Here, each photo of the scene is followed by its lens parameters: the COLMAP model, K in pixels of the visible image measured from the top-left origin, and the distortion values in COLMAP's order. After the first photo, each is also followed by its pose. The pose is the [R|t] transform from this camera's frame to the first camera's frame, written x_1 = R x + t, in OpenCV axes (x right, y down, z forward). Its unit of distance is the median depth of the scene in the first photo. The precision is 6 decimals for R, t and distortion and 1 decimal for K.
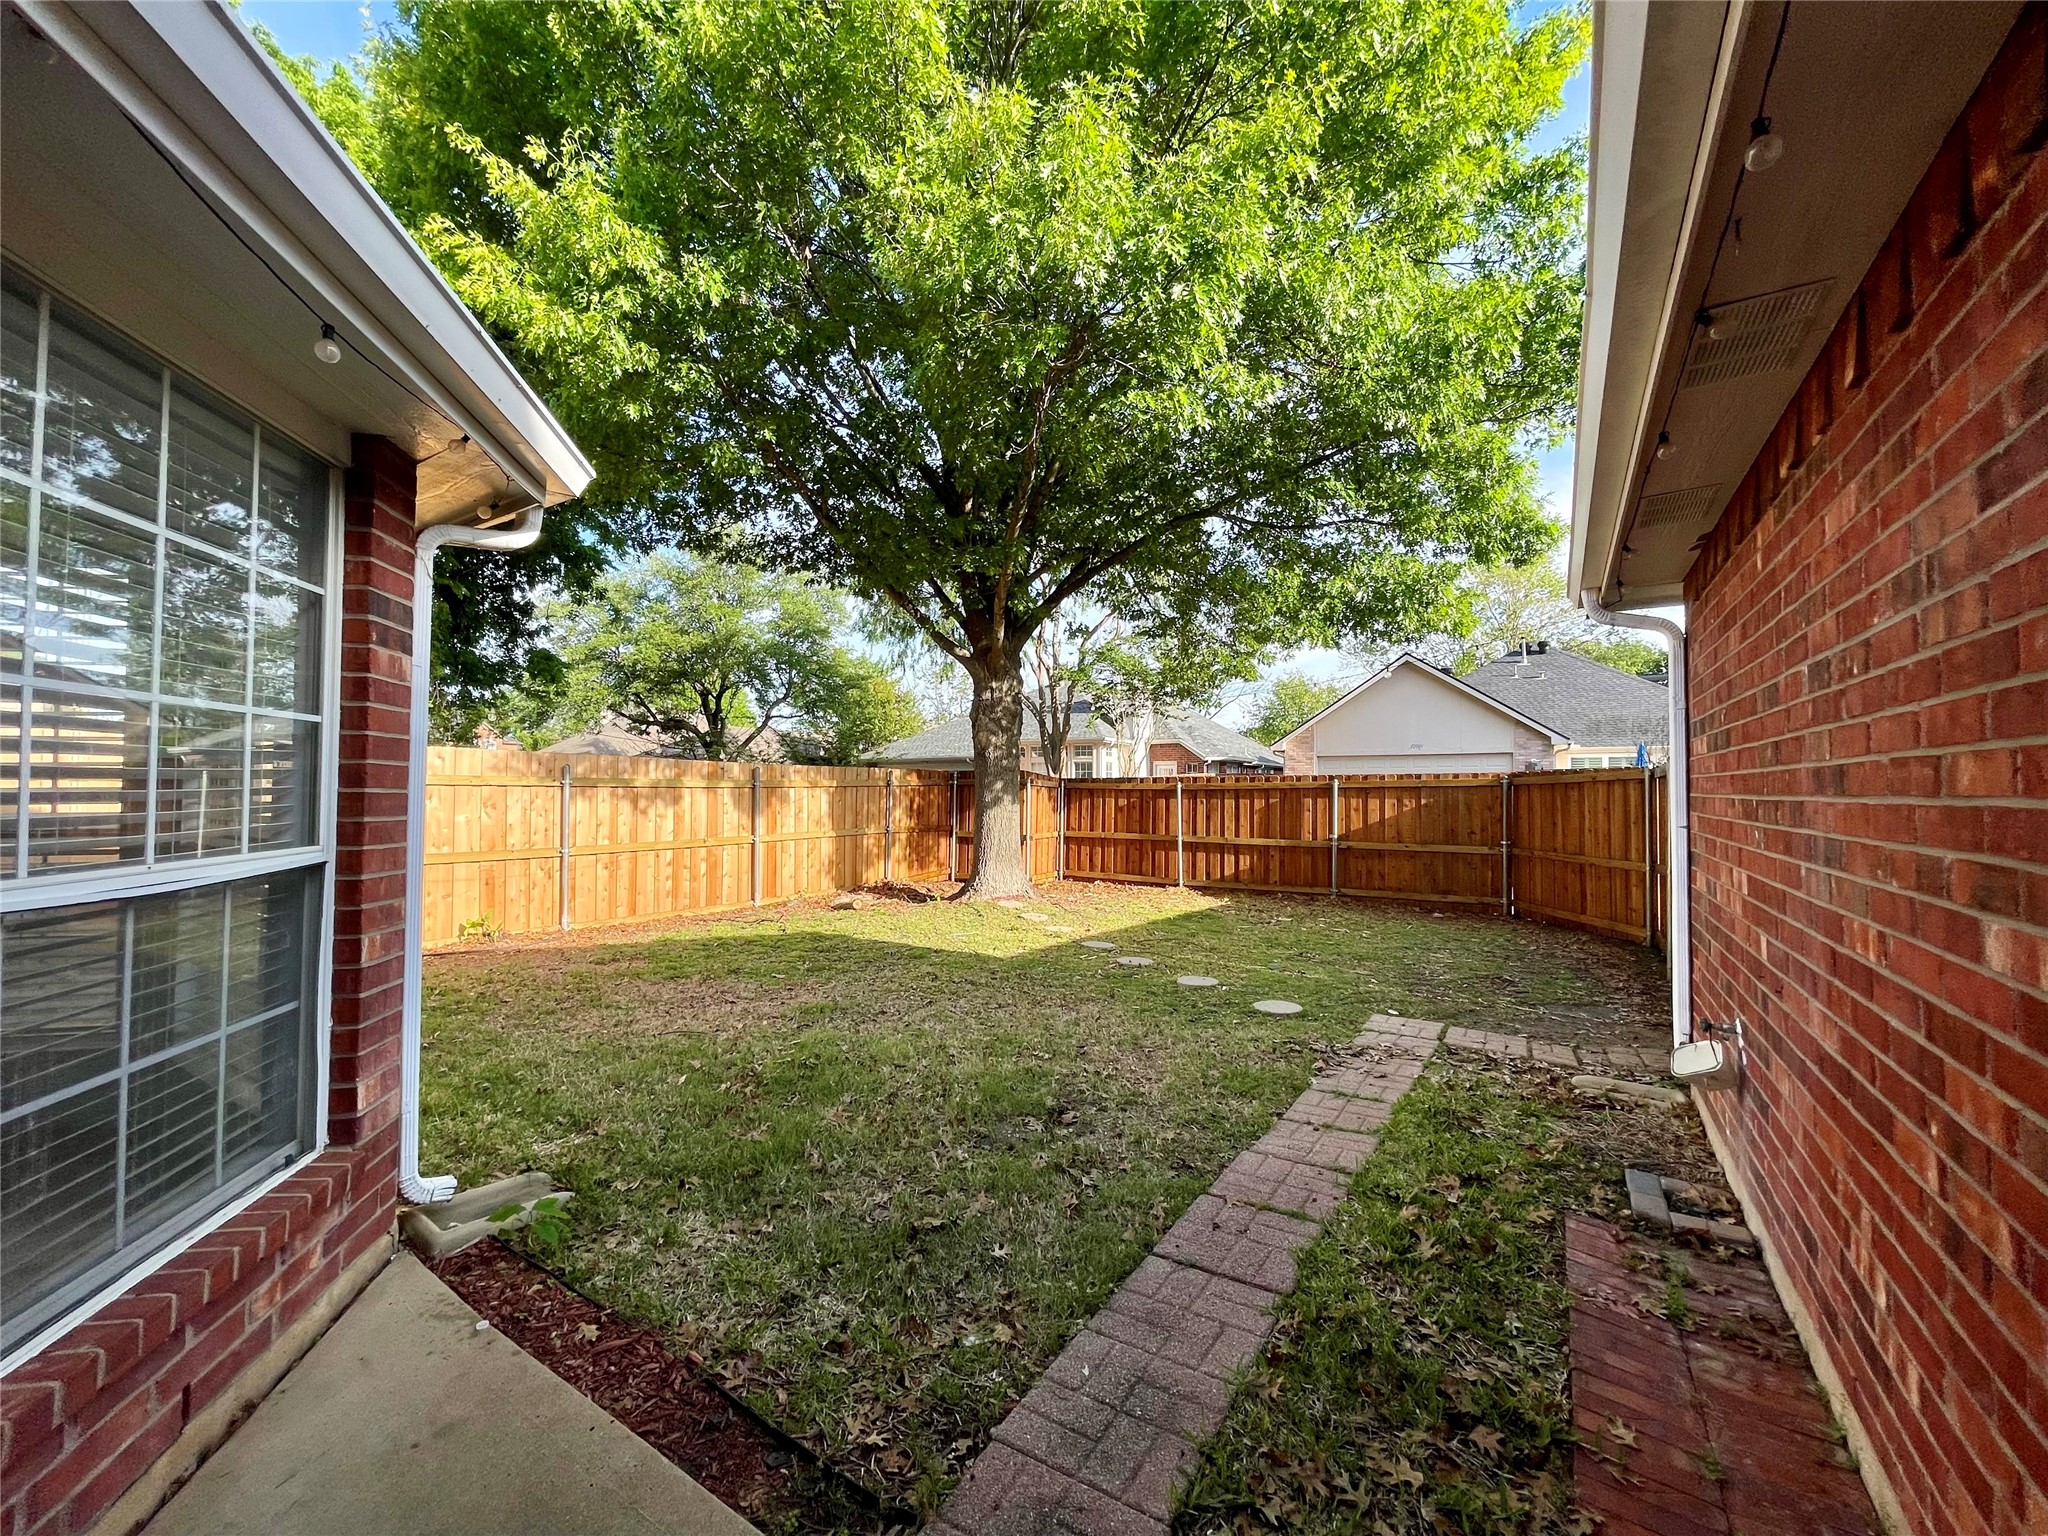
lens RADIAL K [[821.1, 0, 1017.3], [0, 821.1, 778.8], [0, 0, 1]] dist [-0.003805, -0.000405]
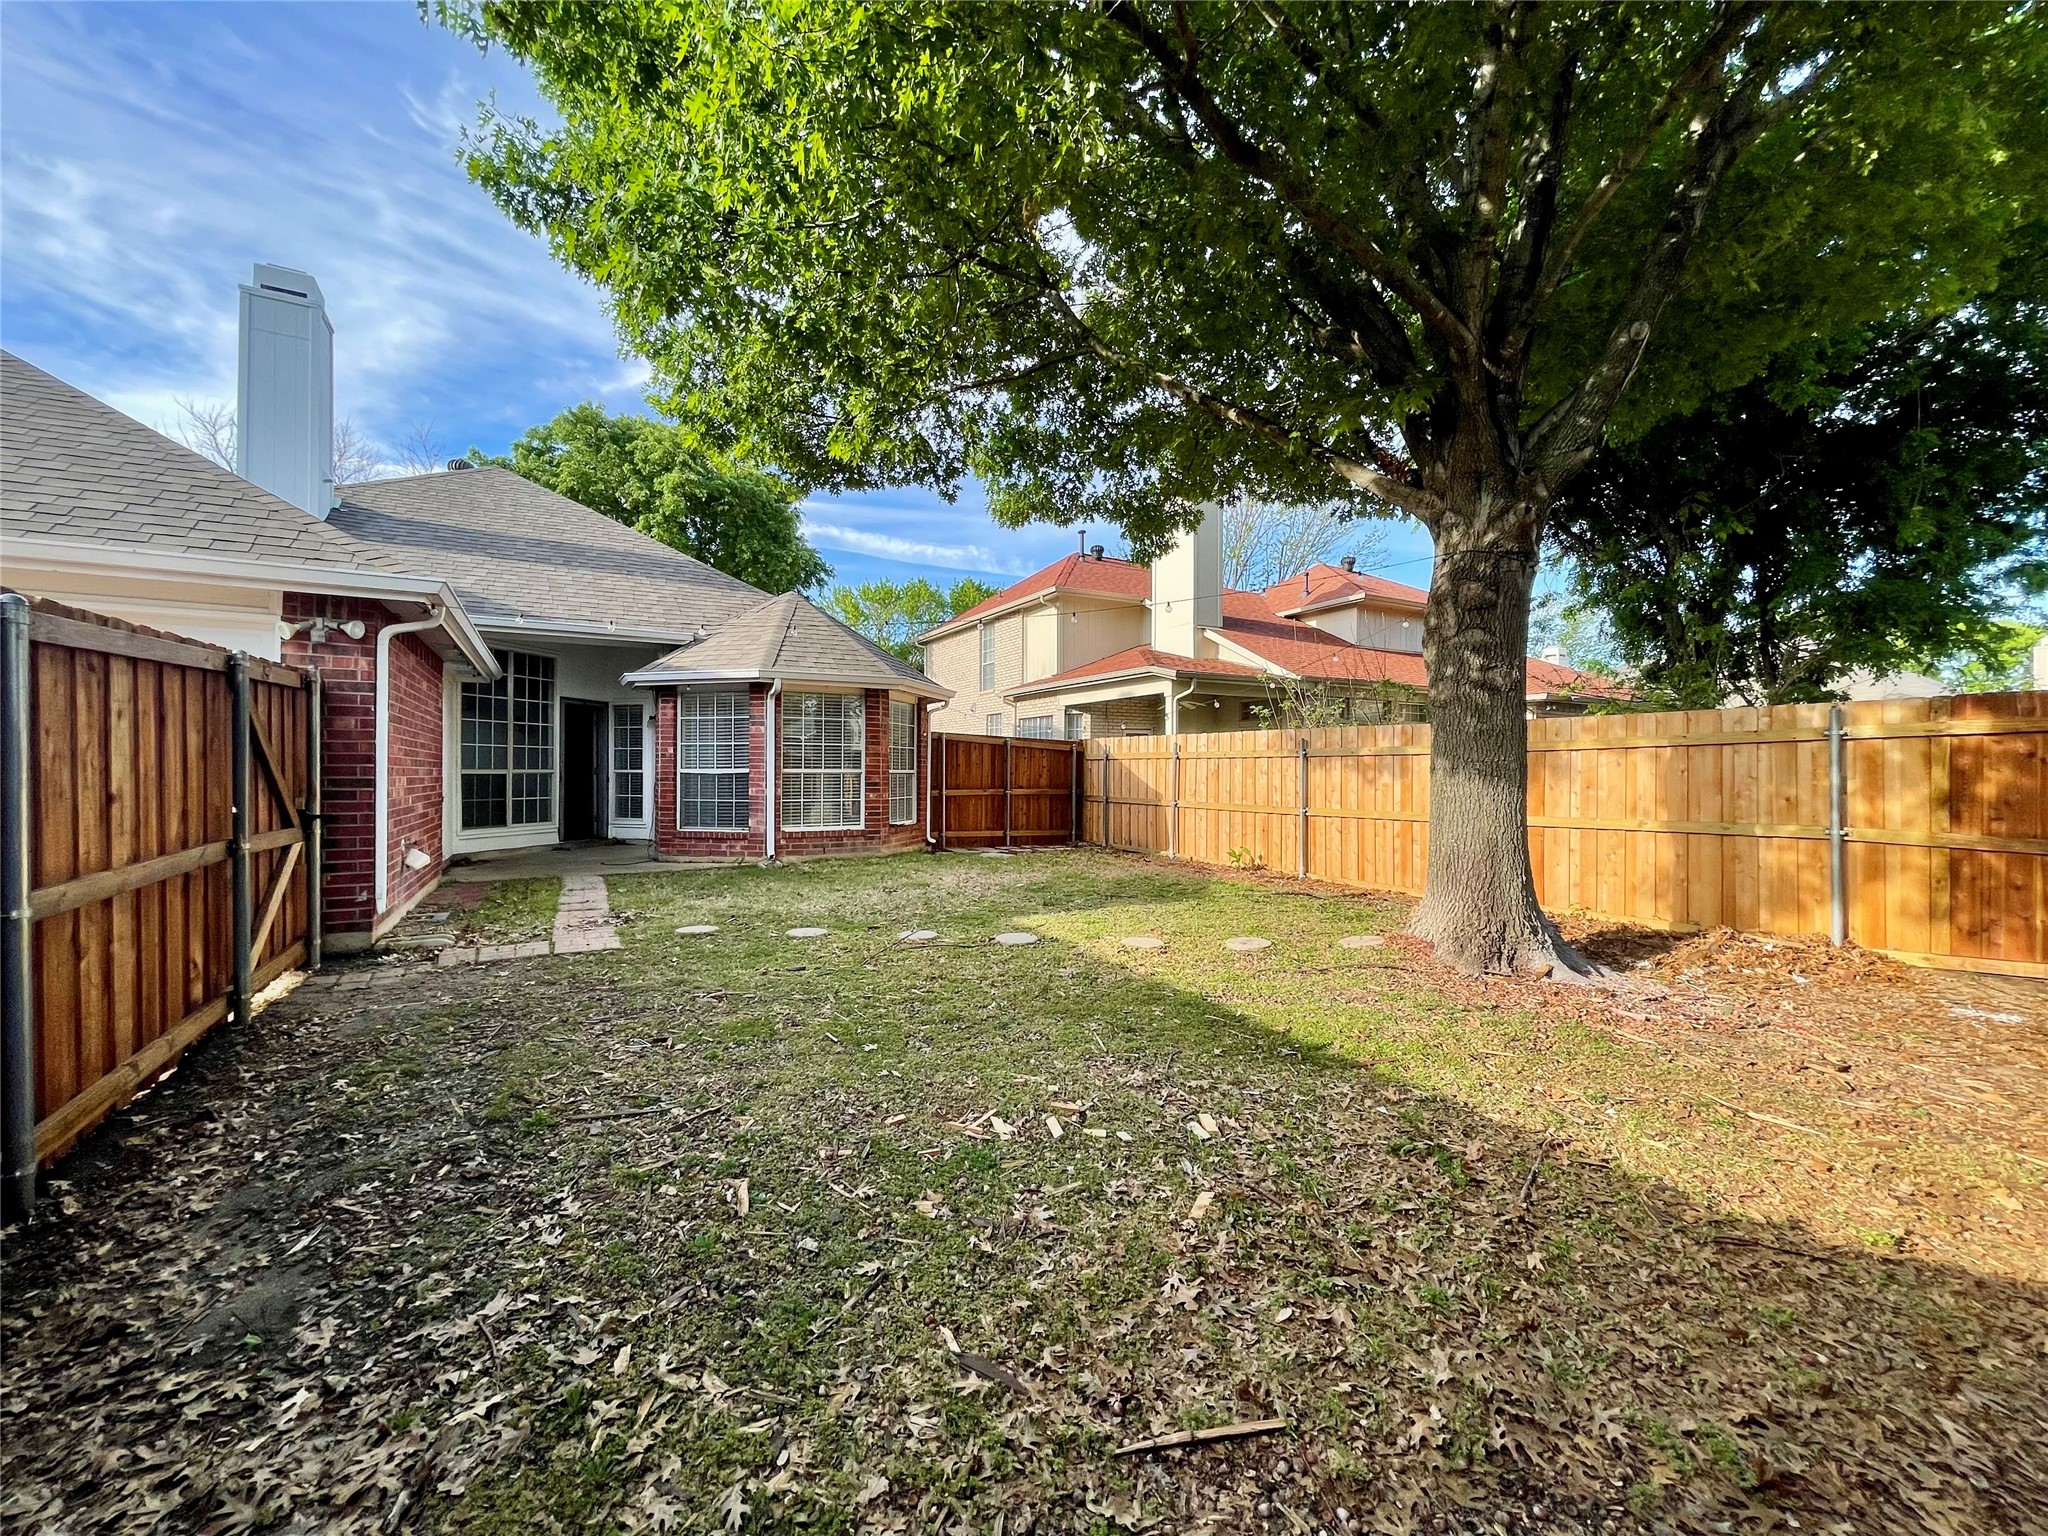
lens RADIAL K [[821.1, 0, 1026.5], [0, 821.1, 771.3], [0, 0, 1]] dist [-0.003805, -0.000405]
pose [[-0.465287, -0.008239, -0.885122, 0.478766], [0.010990, 0.999826, -0.015085, 0.030070], [0.885092, -0.016746, -0.465115, 0.826082]]
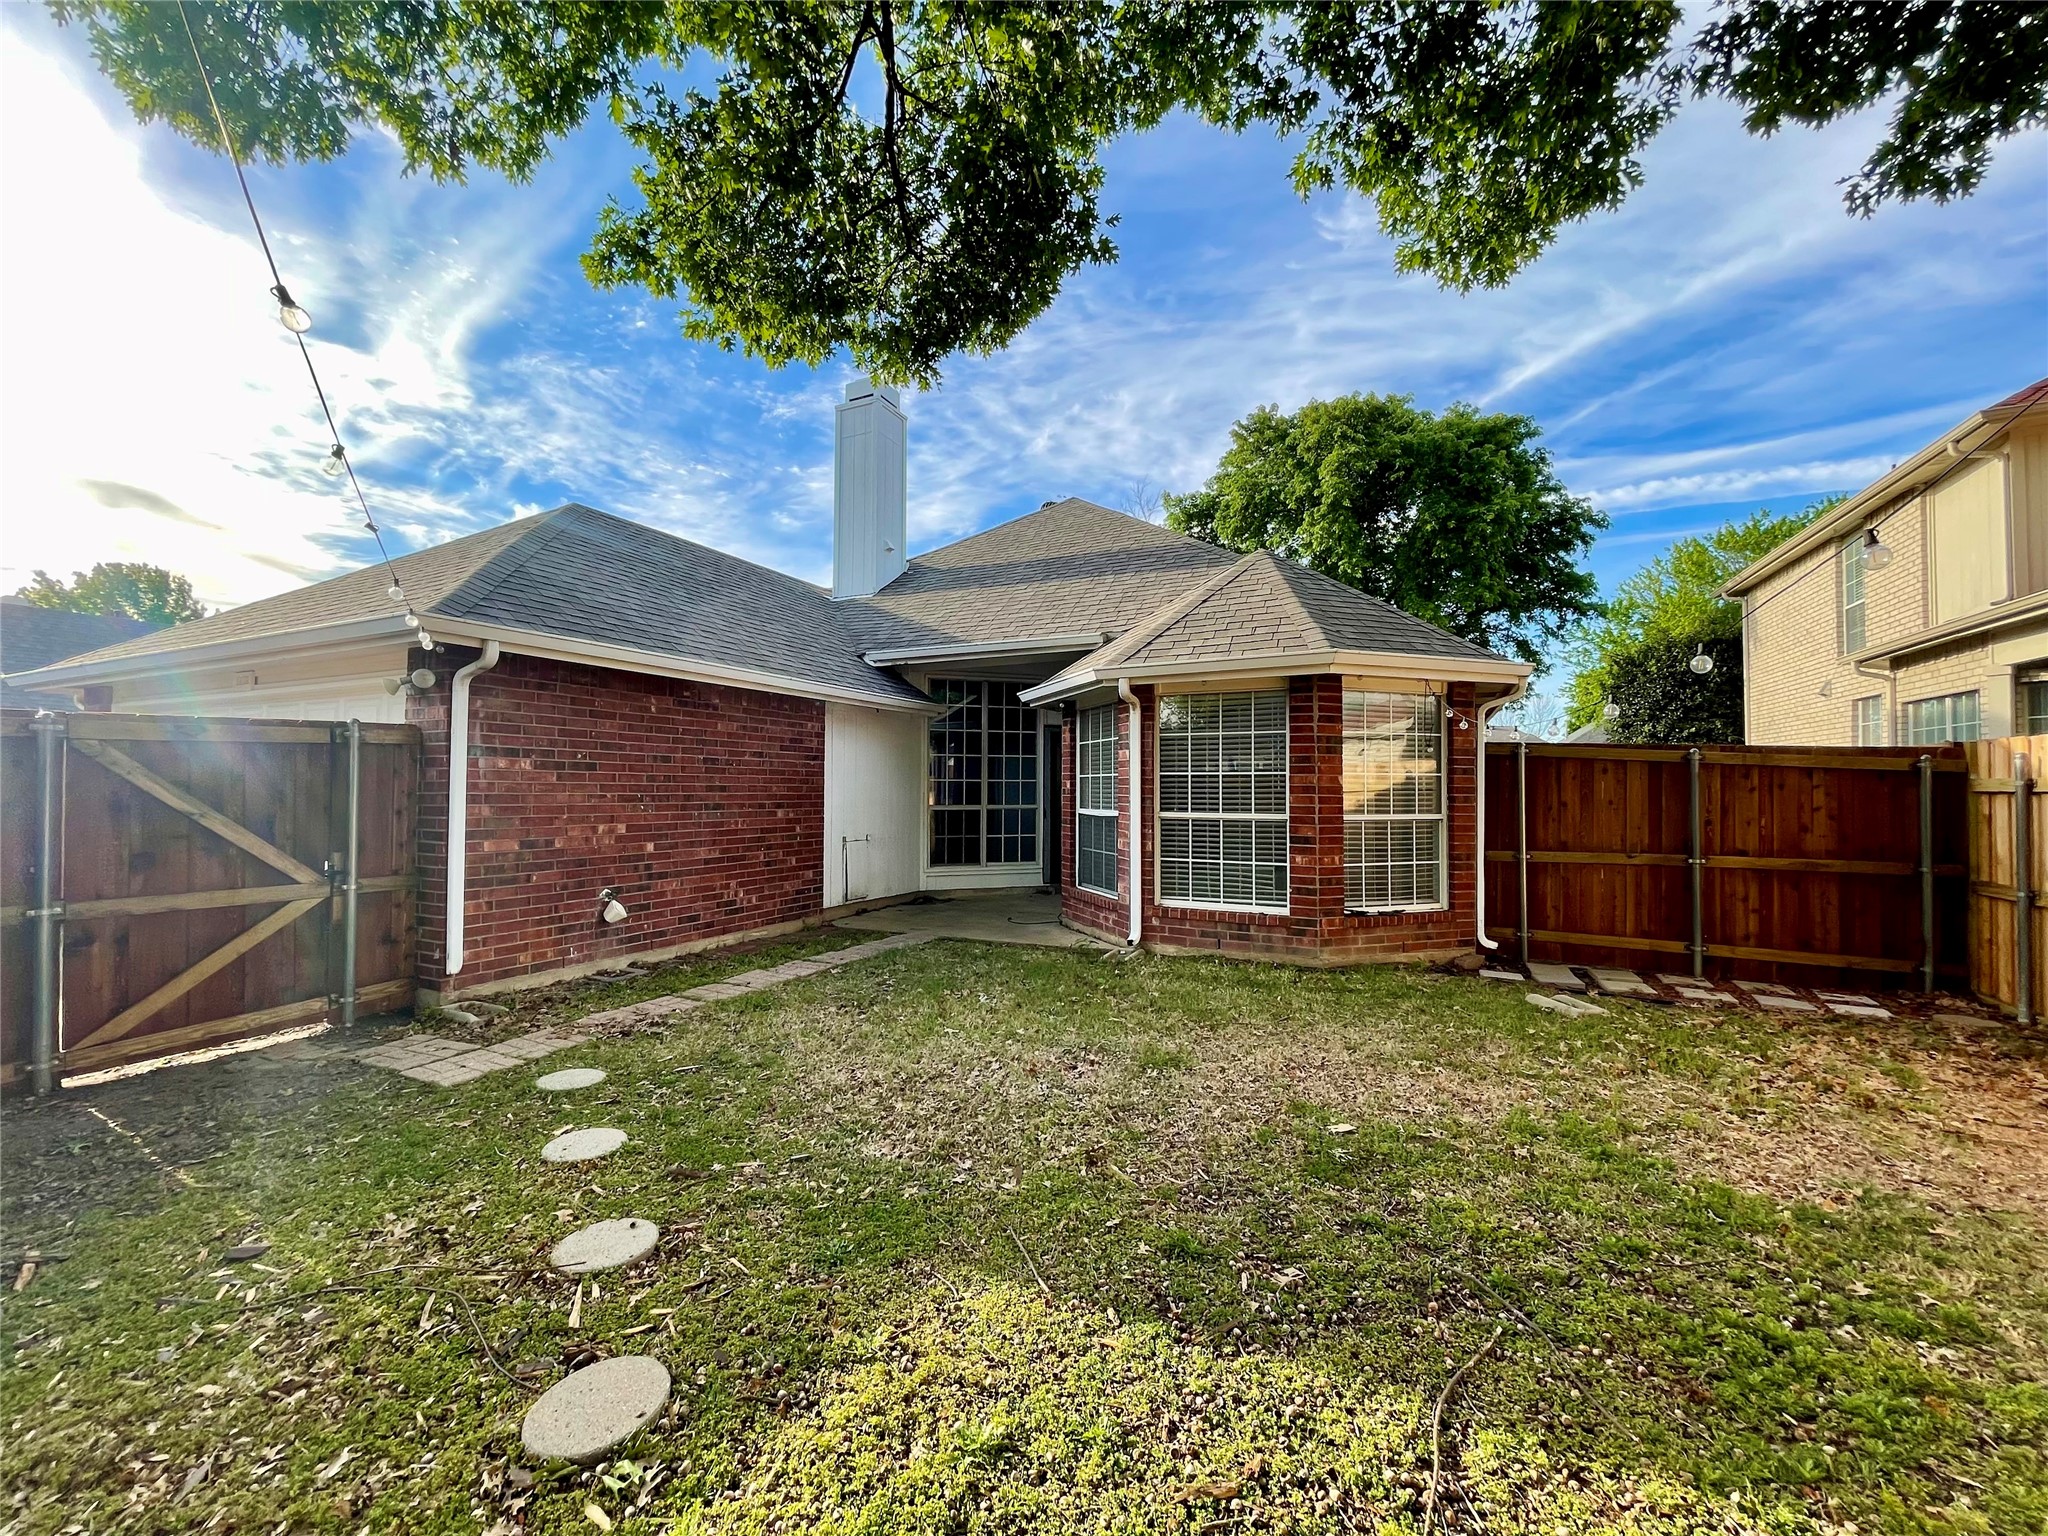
lens RADIAL K [[821.1, 0, 1019.8], [0, 821.1, 771.3], [0, 0, 1]] dist [-0.003805, -0.000405]
pose [[-0.993778, -0.010905, -0.110841, -0.006601], [-0.006446, 0.999159, -0.040505, 0.007158], [0.111190, -0.039538, -0.993012, 0.760526]]
